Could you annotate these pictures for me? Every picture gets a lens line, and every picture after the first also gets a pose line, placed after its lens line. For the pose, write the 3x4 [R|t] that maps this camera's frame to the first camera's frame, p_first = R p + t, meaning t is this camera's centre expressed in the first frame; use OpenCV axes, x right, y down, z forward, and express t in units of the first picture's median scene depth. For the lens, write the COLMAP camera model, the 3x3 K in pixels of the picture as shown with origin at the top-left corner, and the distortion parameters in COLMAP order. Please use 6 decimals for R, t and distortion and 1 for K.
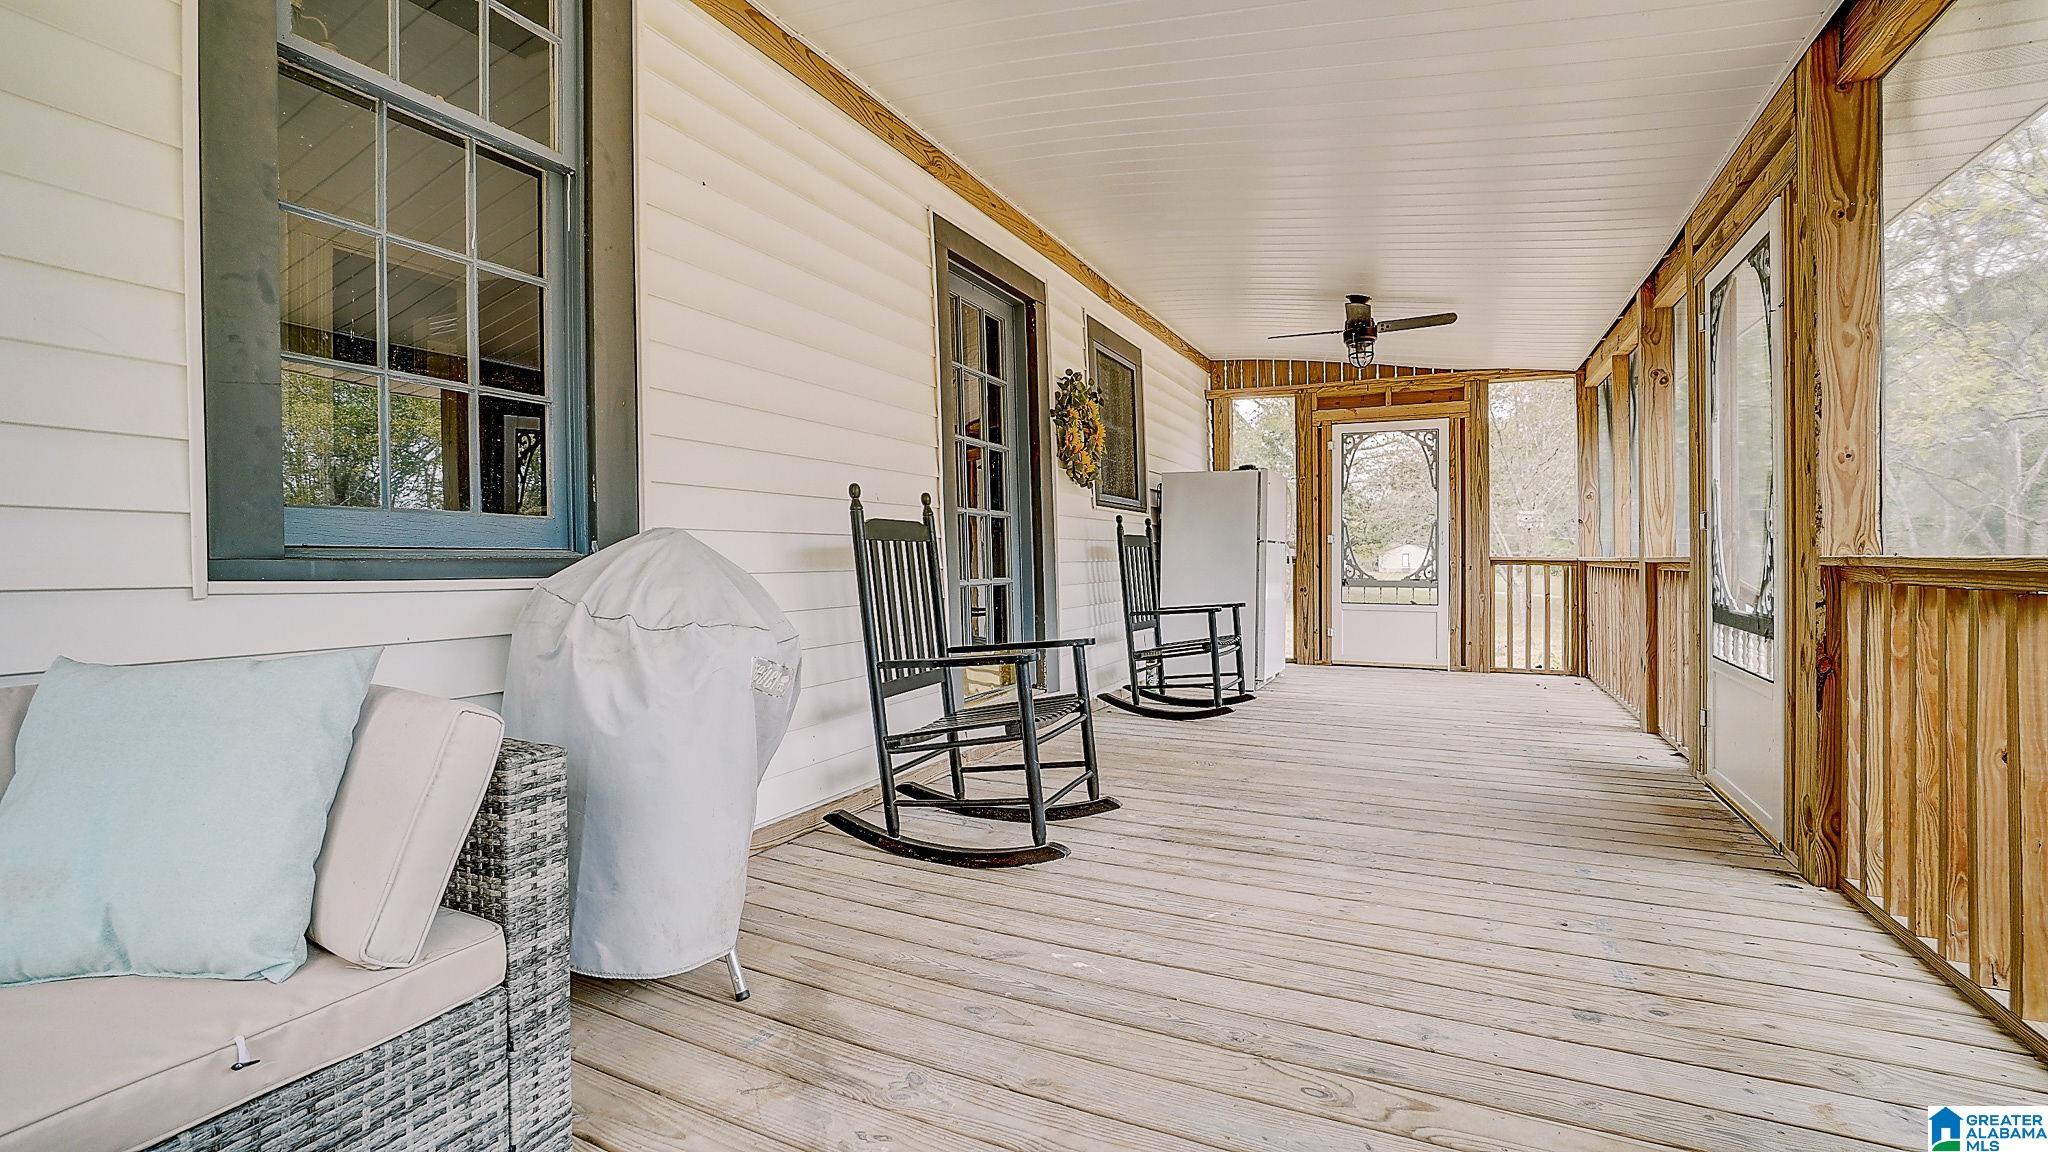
lens RADIAL K [[896.0, 0, 1020.3], [0, 896.0, 569.3], [0, 0, 1]] dist [-0.065220, 0.022178]
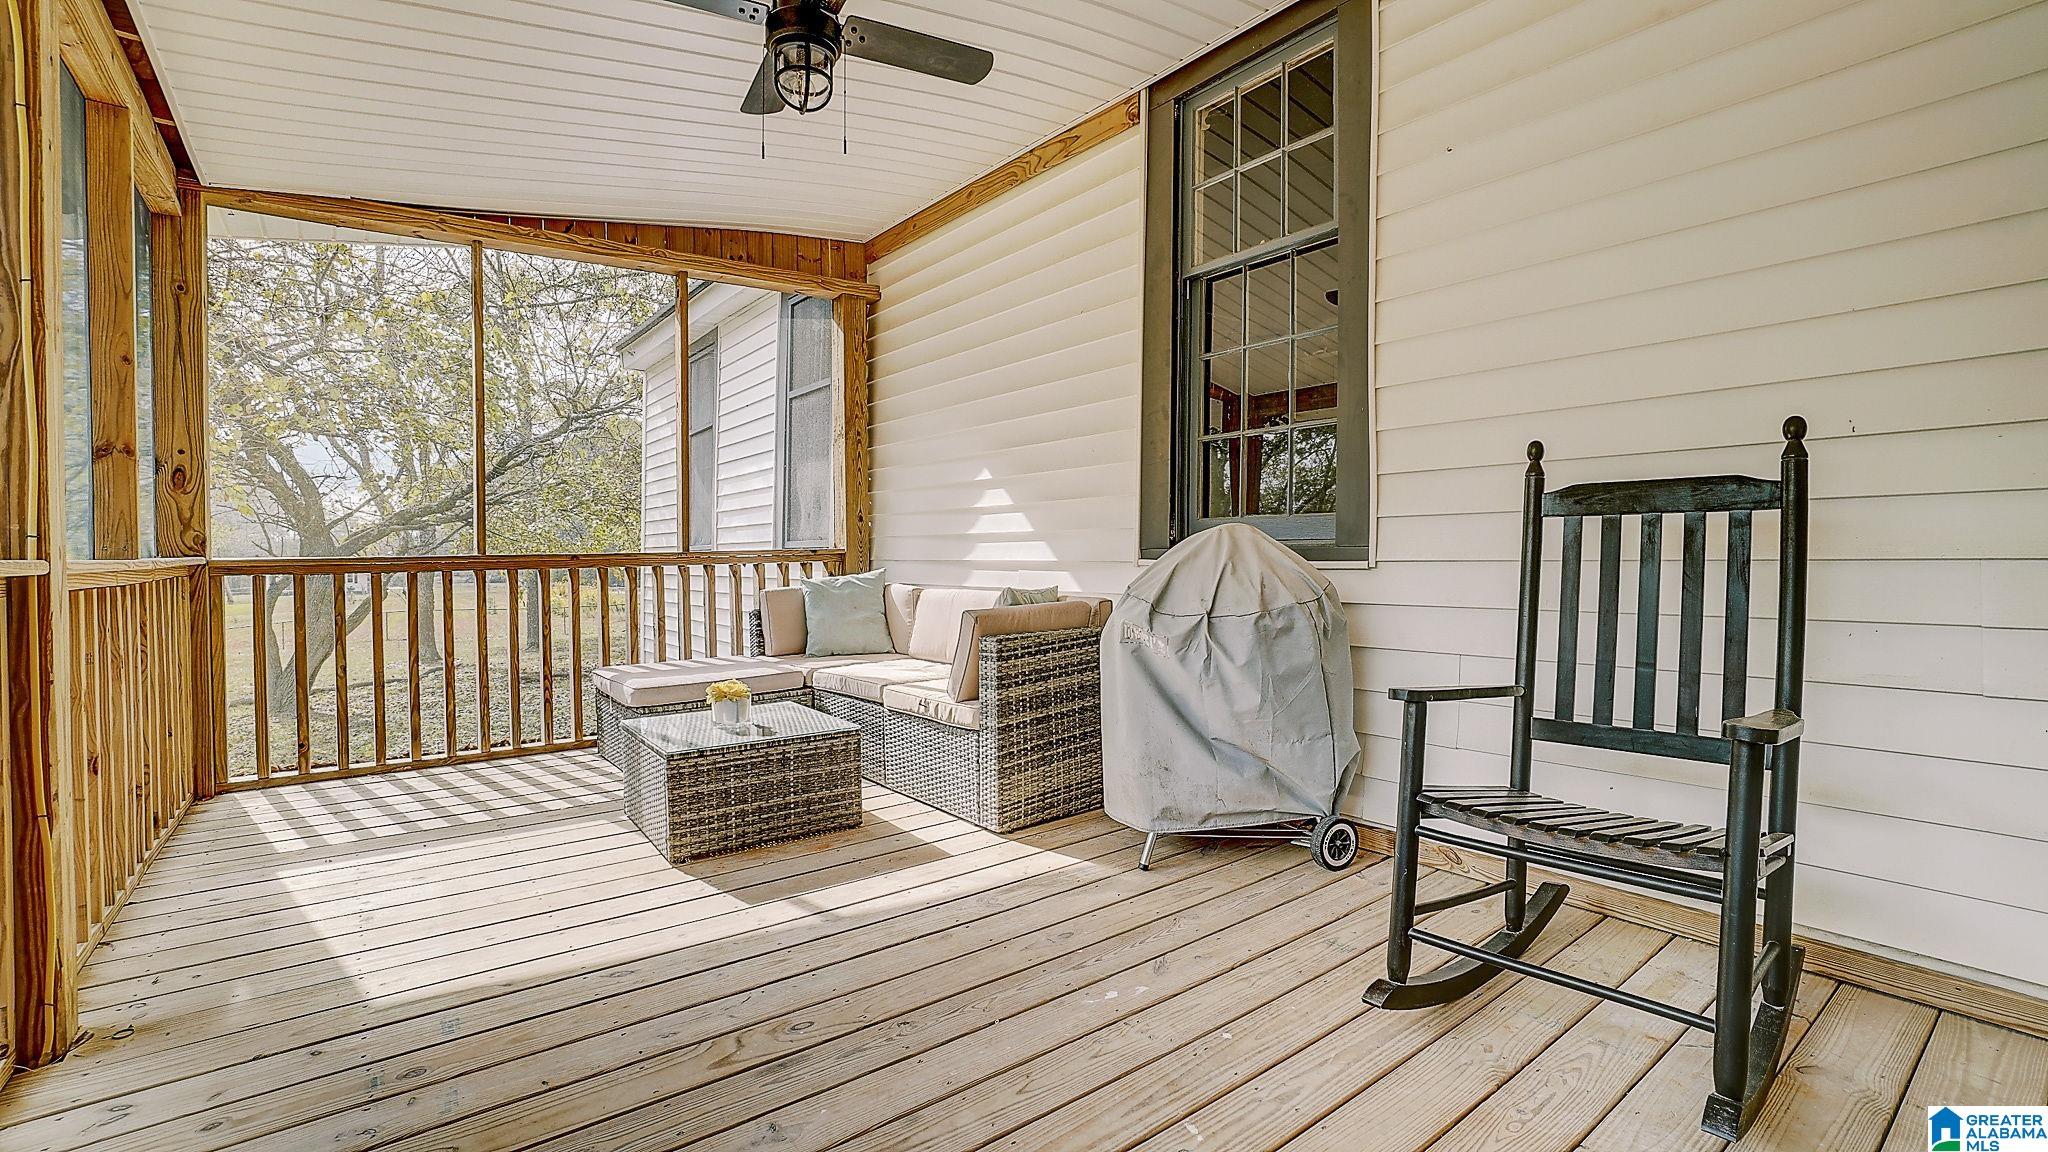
lens RADIAL K [[896.0, 0, 1020.3], [0, 896.0, 569.3], [0, 0, 1]] dist [-0.065220, 0.022178]
pose [[-0.453594, 0.024933, -0.890860, 0.905267], [-0.000953, 0.999594, 0.028462, -0.014899], [0.891208, 0.013760, -0.453386, 1.320827]]
